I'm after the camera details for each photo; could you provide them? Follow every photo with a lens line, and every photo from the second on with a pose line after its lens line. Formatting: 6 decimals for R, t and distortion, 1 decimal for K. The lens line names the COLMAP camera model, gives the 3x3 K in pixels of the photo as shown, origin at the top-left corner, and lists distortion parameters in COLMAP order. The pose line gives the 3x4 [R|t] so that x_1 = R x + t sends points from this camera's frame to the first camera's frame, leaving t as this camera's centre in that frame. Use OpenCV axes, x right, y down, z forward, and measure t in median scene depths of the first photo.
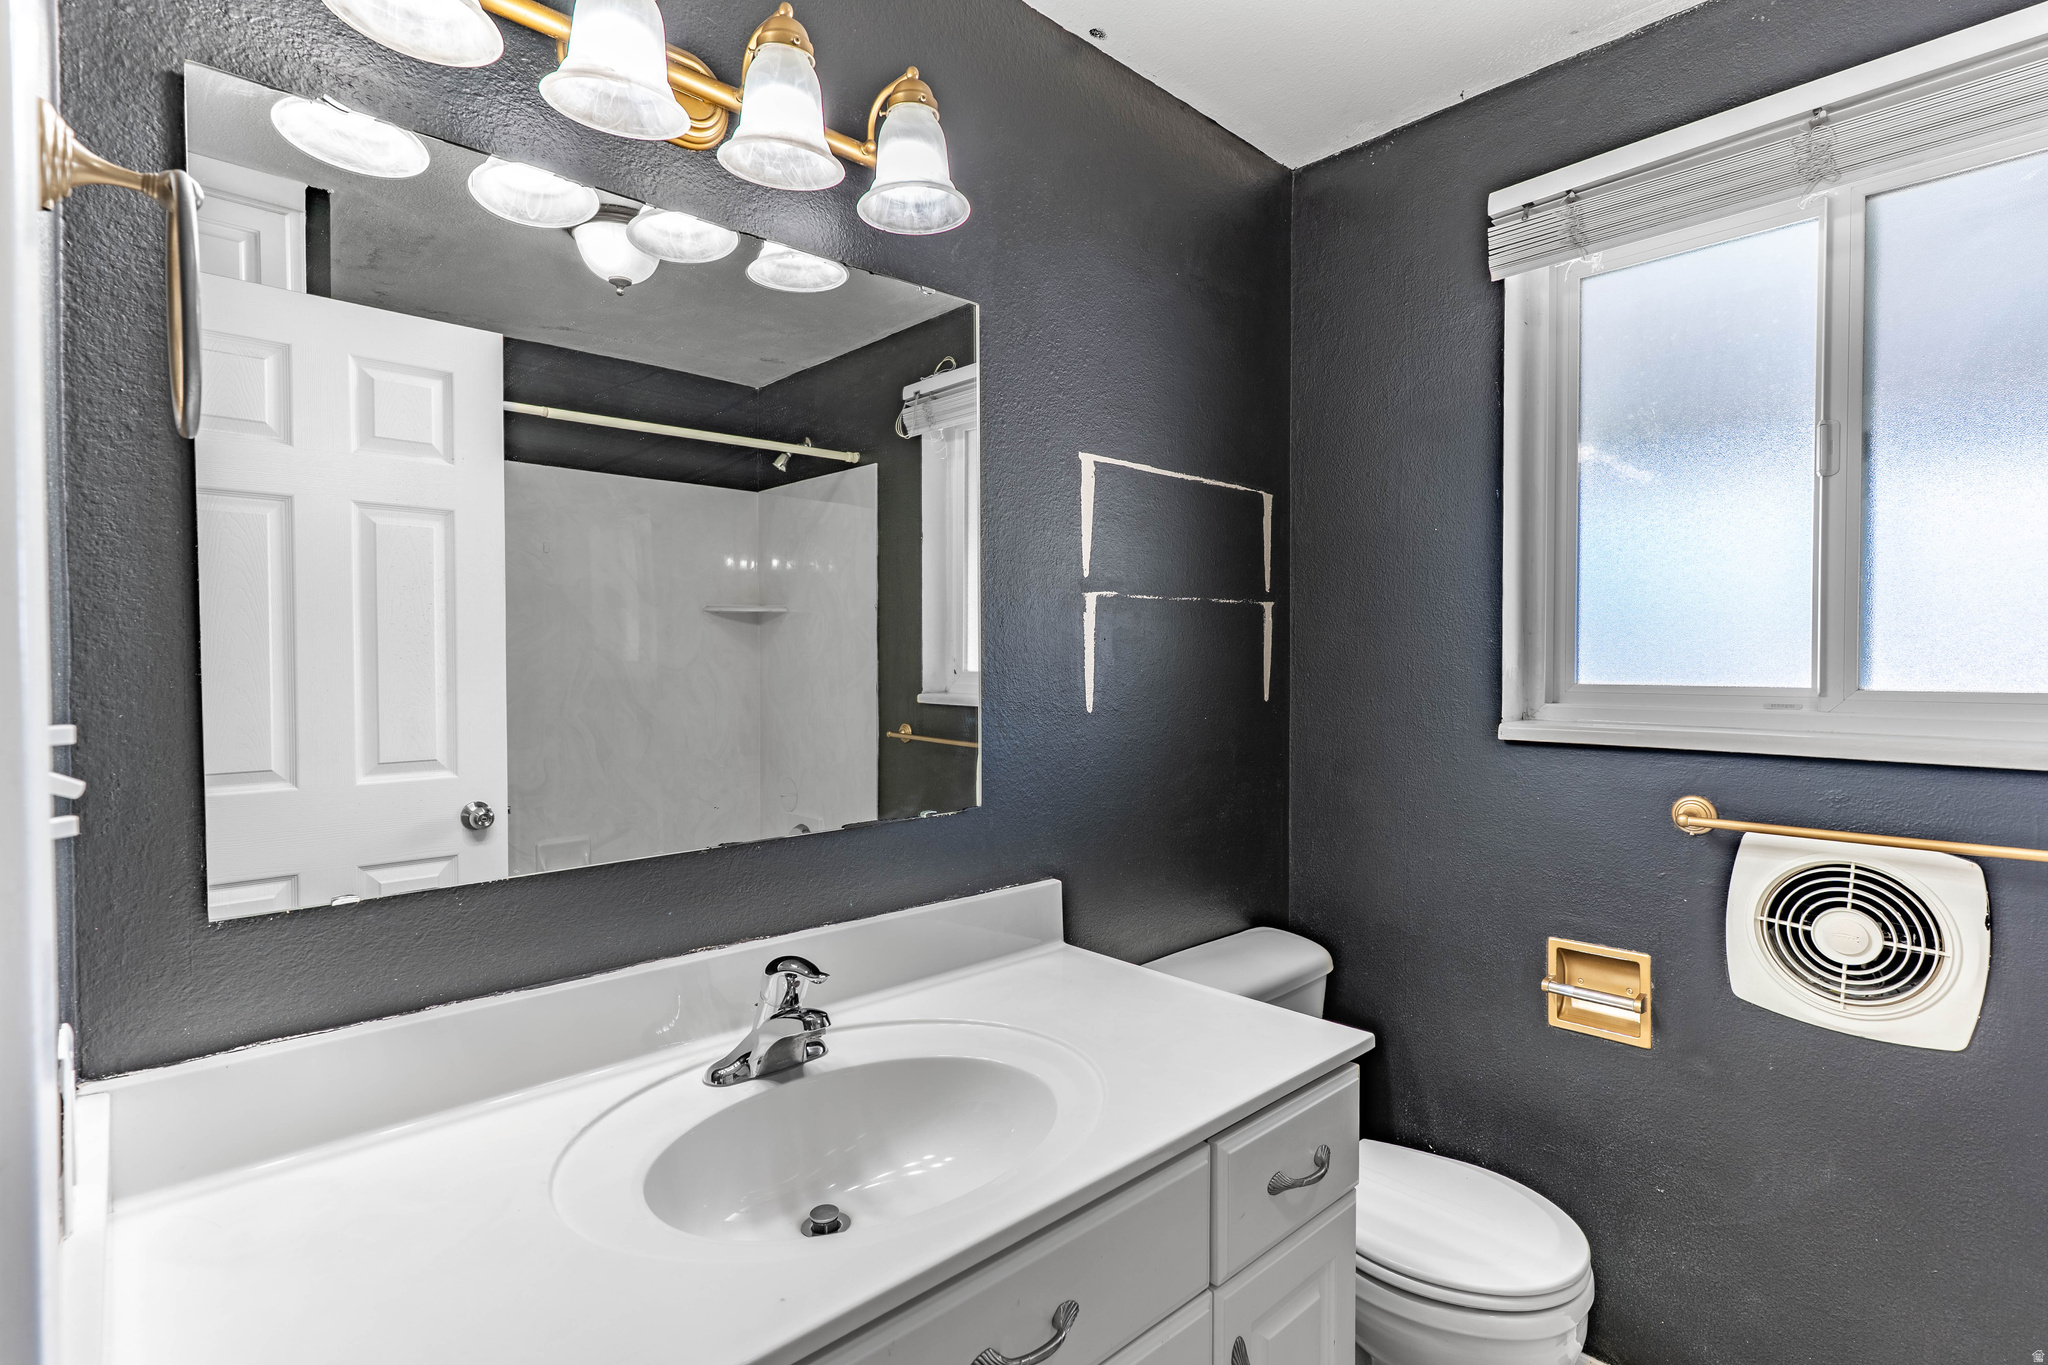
lens RADIAL K [[990.2, 0, 1009.4], [0, 990.2, 673.8], [0, 0, 1]] dist [-0.000215, -0.001444]
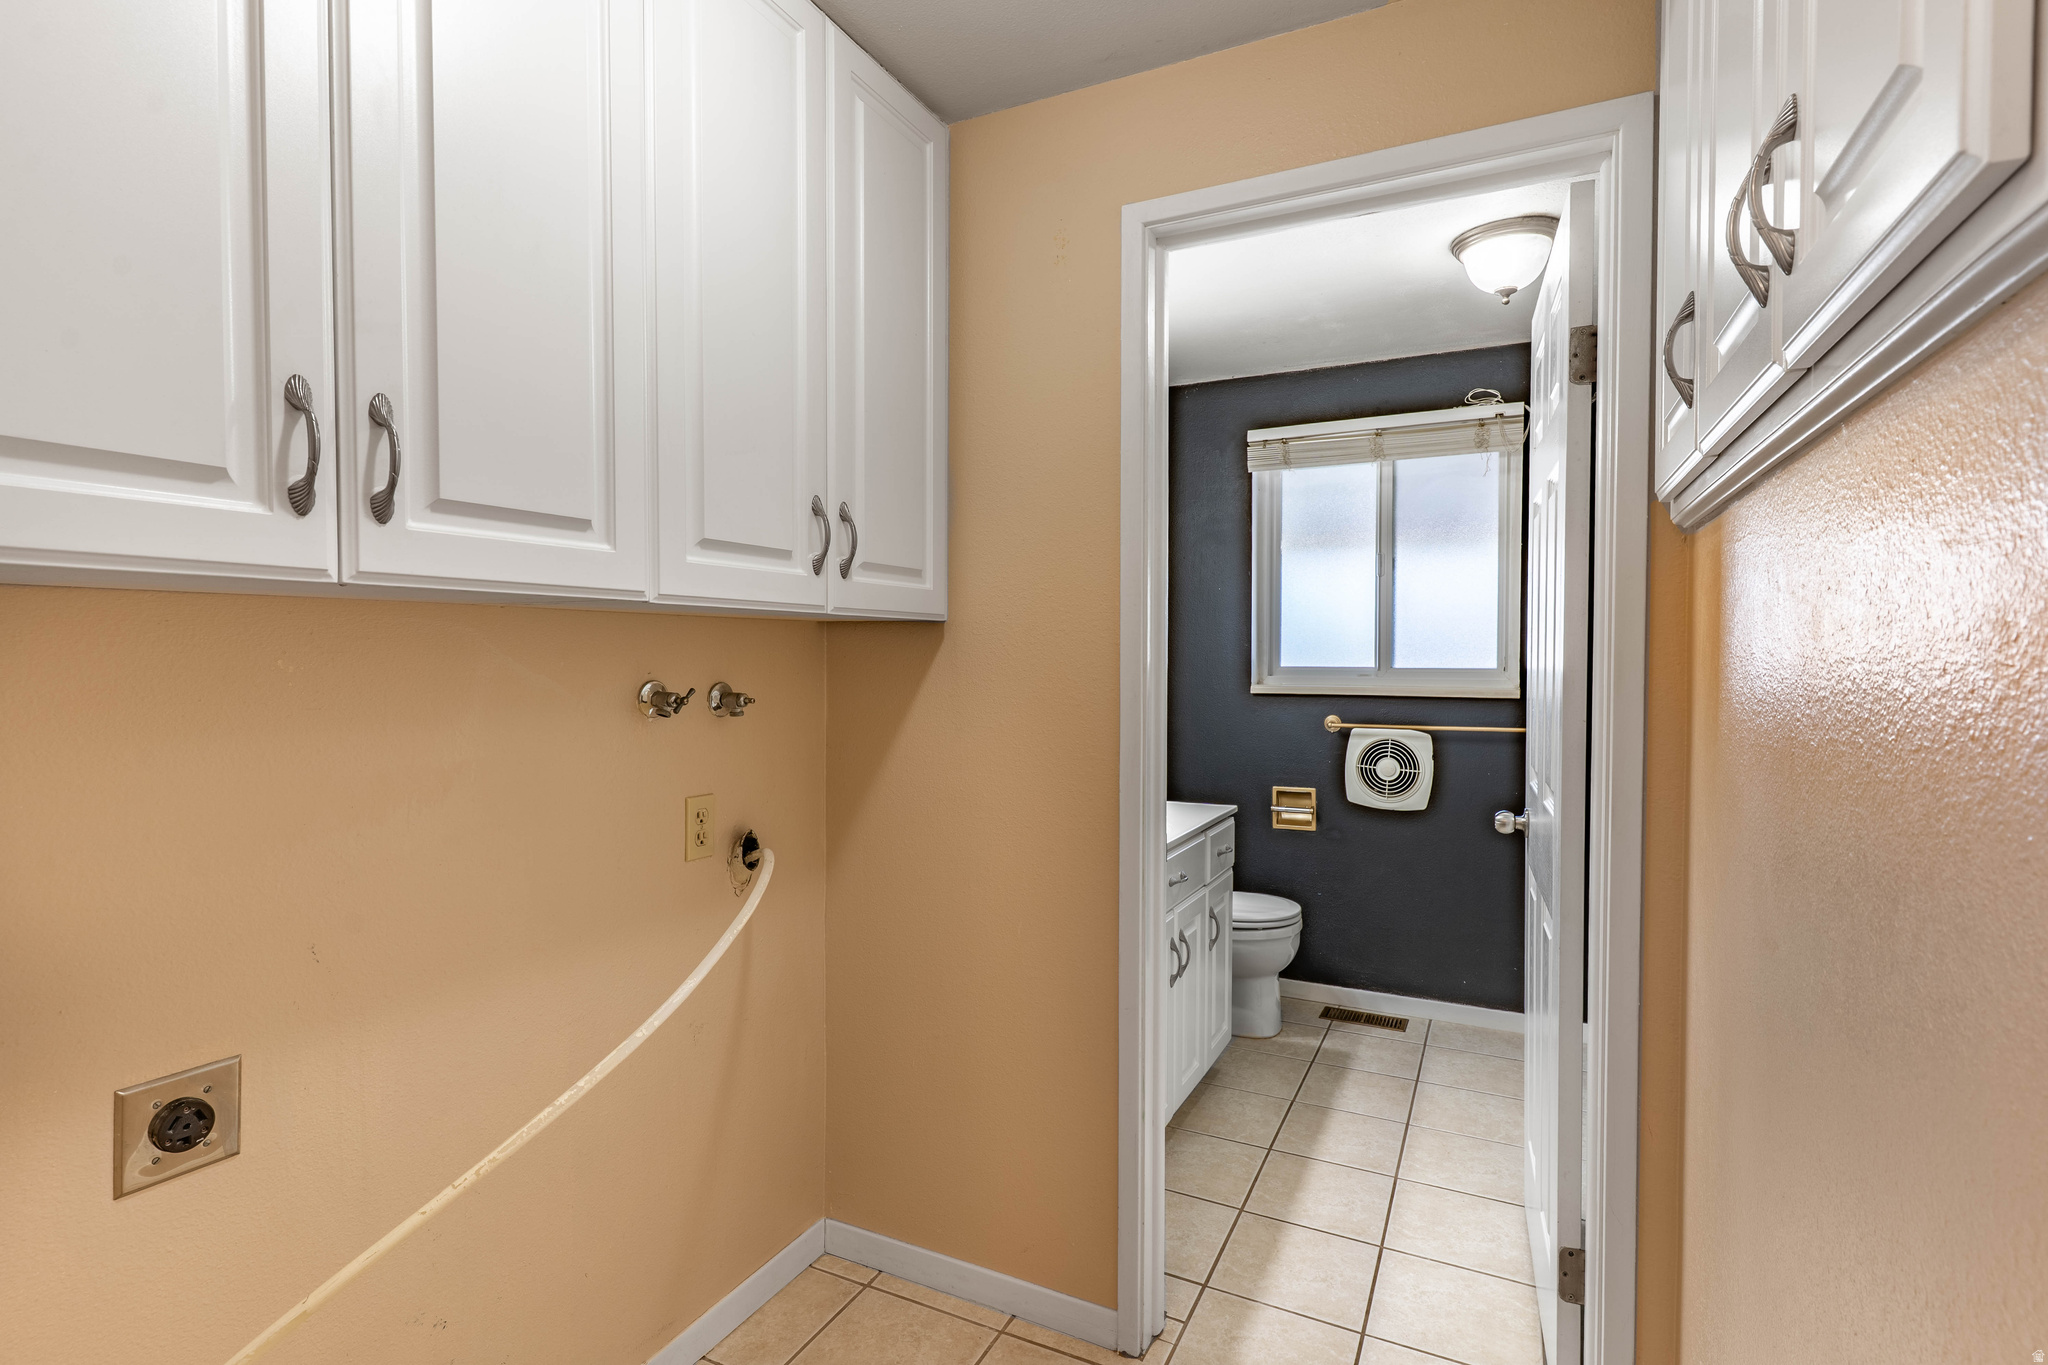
lens RADIAL K [[990.2, 0, 1030.3], [0, 990.2, 679.5], [0, 0, 1]] dist [-0.000215, -0.001444]
pose [[0.933210, -0.012755, 0.359106, -0.733400], [0.008291, 0.999868, 0.013968, 0.005600], [-0.359237, -0.010058, 0.933192, -0.826693]]
